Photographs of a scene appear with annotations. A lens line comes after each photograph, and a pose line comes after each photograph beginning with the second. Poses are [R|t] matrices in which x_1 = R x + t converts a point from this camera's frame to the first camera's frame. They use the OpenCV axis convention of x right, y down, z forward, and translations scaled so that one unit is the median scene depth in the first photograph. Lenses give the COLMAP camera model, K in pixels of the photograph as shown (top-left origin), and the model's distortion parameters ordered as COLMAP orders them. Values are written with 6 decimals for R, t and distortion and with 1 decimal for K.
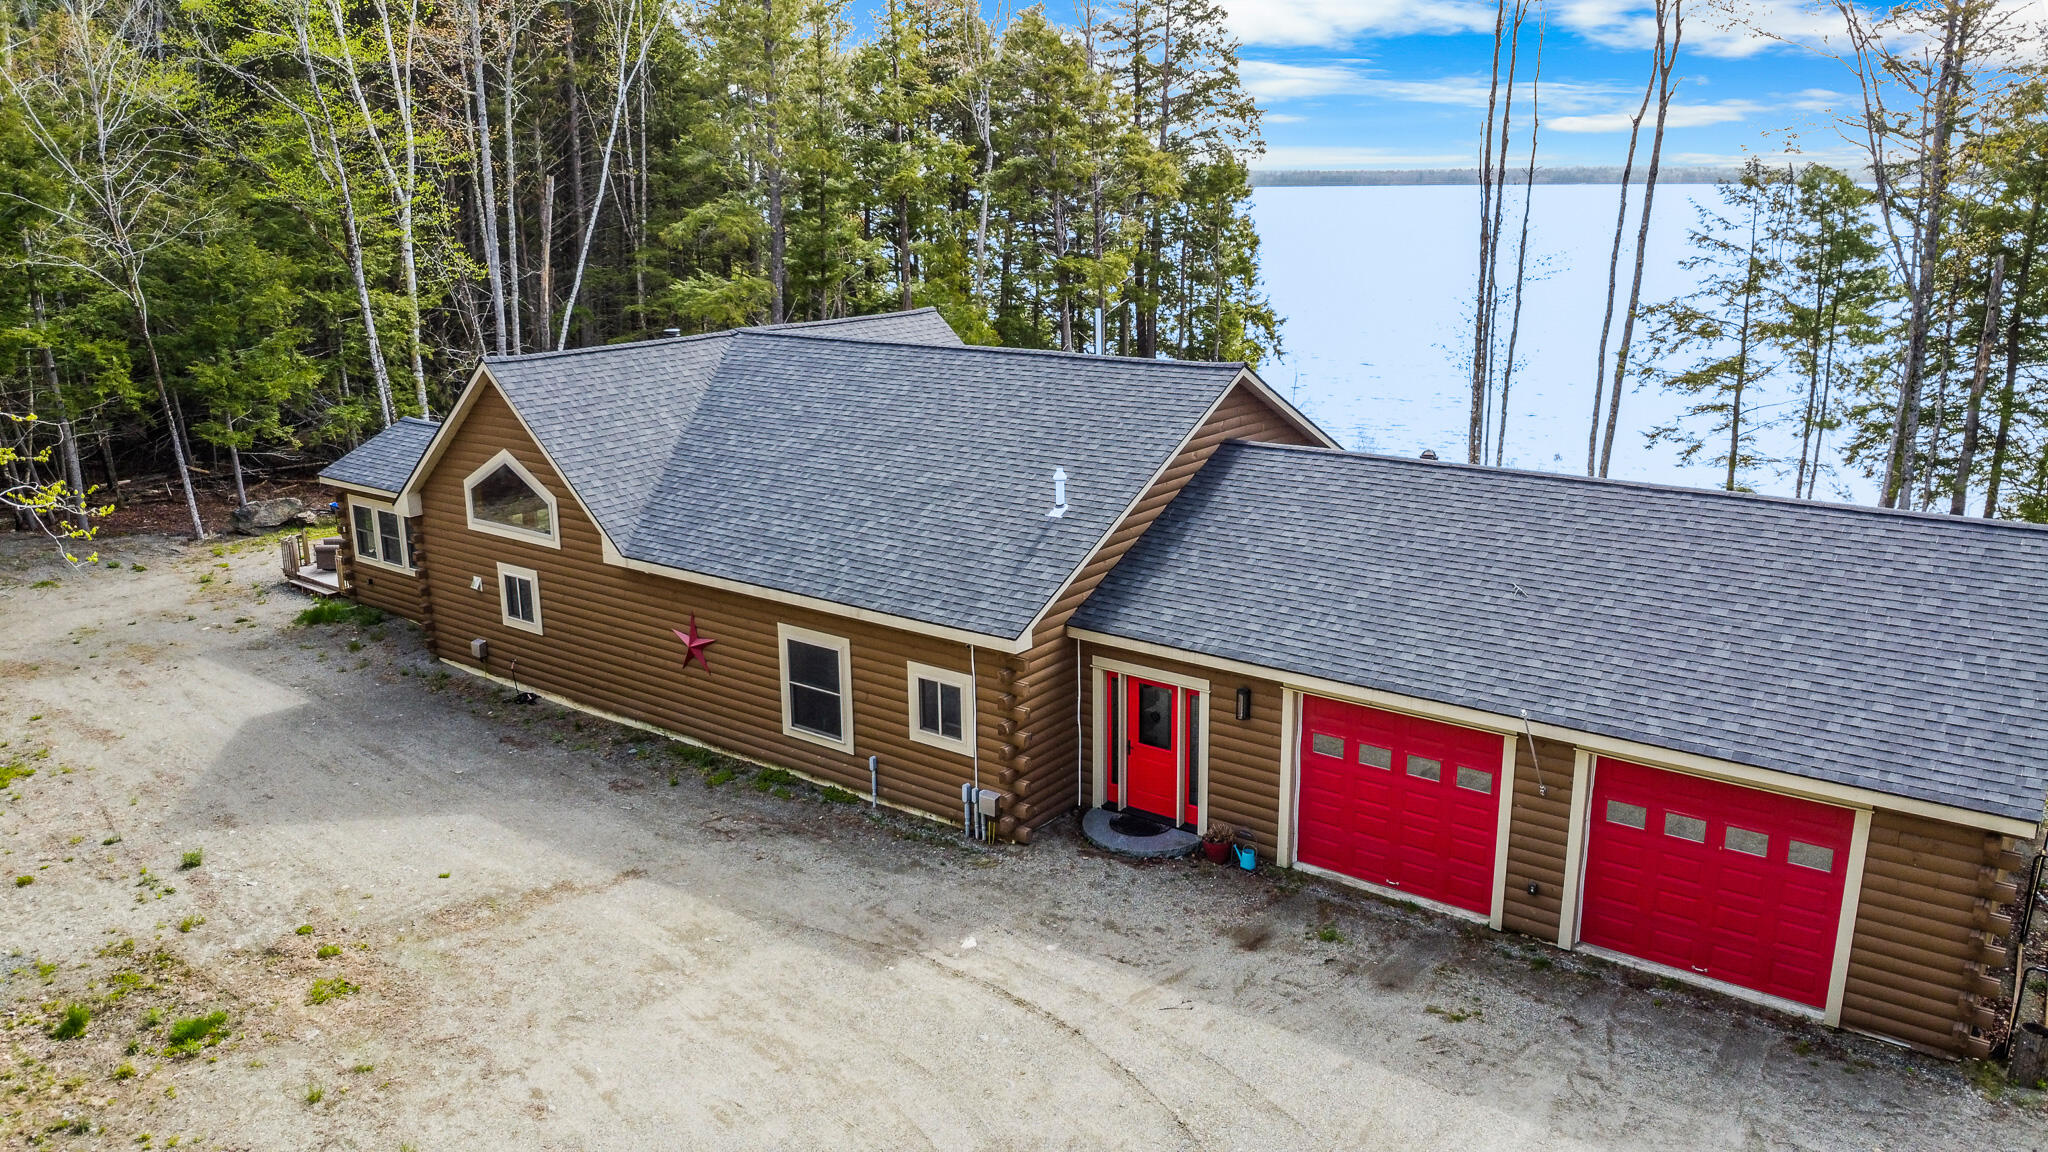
lens RADIAL K [[1474.5, 0, 1024.0], [0, 1474.5, 576.0], [0, 0, 1]] dist [-0.024230, -0.030496]
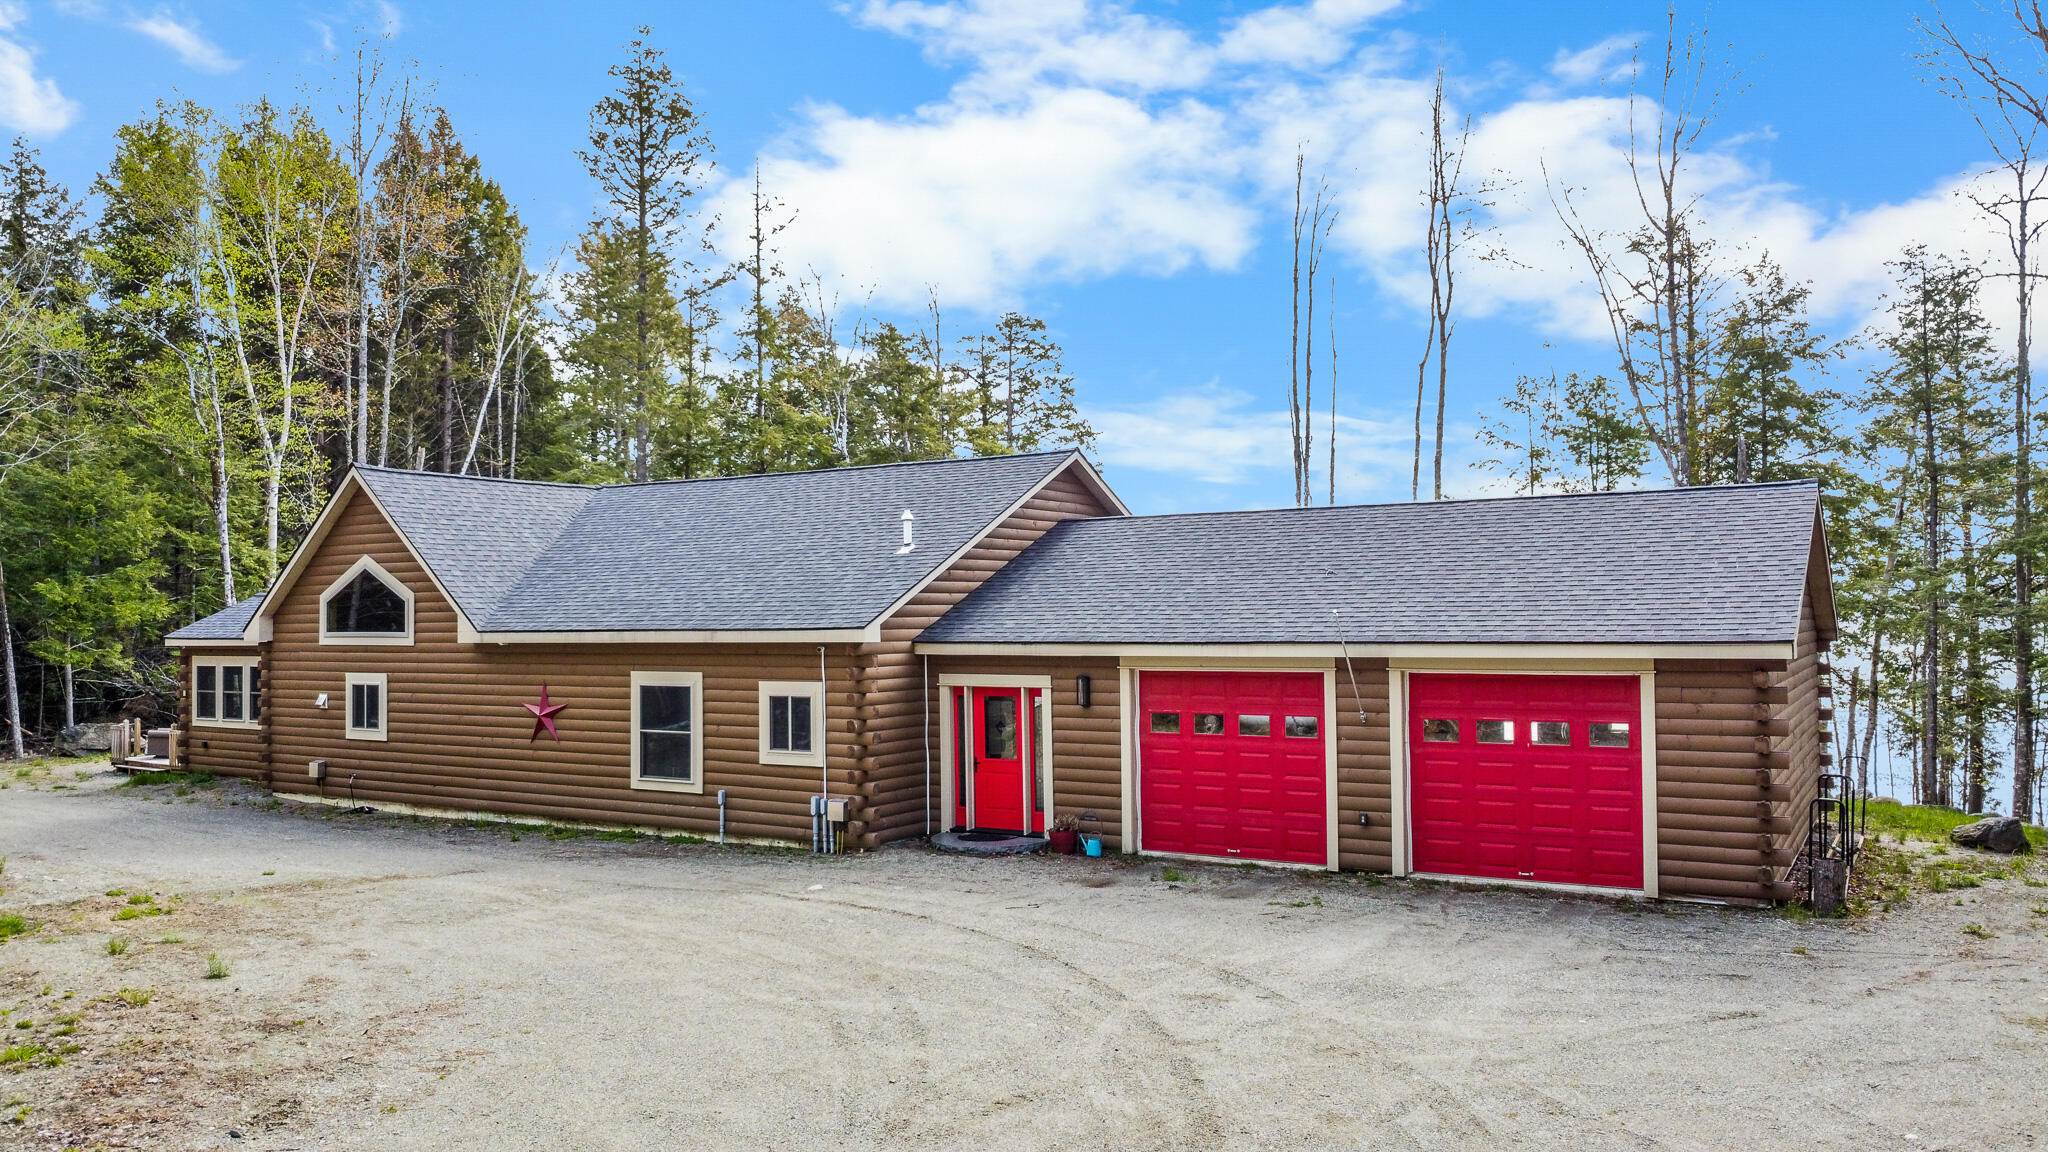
lens RADIAL K [[1474.5, 0, 1024.0], [0, 1474.5, 576.0], [0, 0, 1]] dist [-0.024230, -0.030496]
pose [[0.995337, 0.002674, 0.096424, 0.005303], [0.024764, 0.959031, -0.282218, 0.271586], [-0.093228, 0.283290, 0.954492, -0.016578]]
